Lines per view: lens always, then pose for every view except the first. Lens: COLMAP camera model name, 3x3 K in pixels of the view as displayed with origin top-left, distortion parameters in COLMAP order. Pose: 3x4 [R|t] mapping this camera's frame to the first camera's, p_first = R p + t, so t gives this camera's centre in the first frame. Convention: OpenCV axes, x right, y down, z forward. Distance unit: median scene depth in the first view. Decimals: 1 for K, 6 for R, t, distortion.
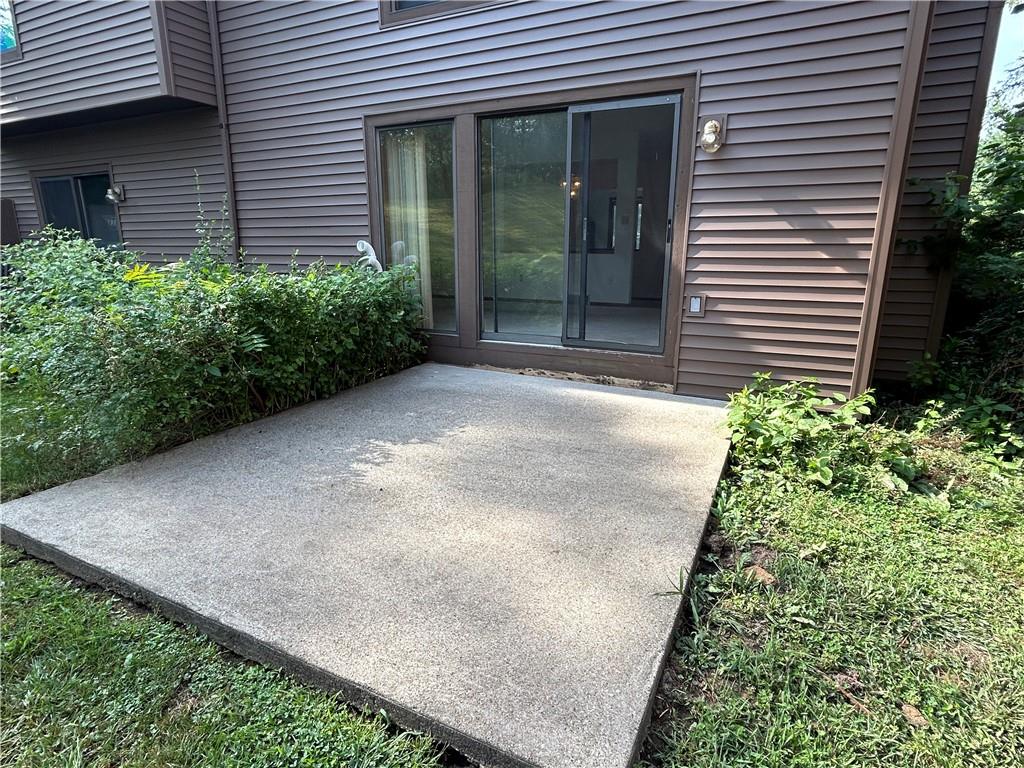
lens RADIAL K [[559.8, 0, 512.0], [0, 559.8, 384.0], [0, 0, 1]] dist [-0.002355, -0.000340]
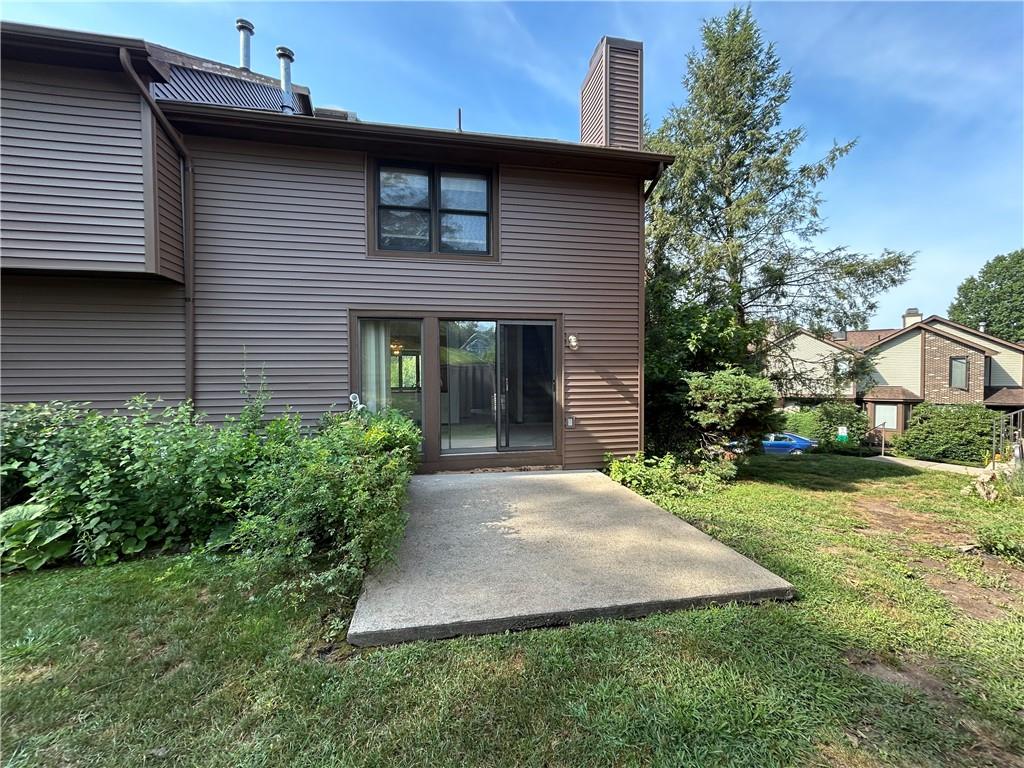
lens RADIAL K [[414.2, 0, 511.2], [0, 414.2, 385.3], [0, 0, 1]] dist [-0.000194, 0.000706]
pose [[0.791854, -0.022859, 0.610282, -0.759914], [0.153347, 0.974726, -0.162461, -0.066099], [-0.591144, 0.222230, 0.775346, -0.034874]]
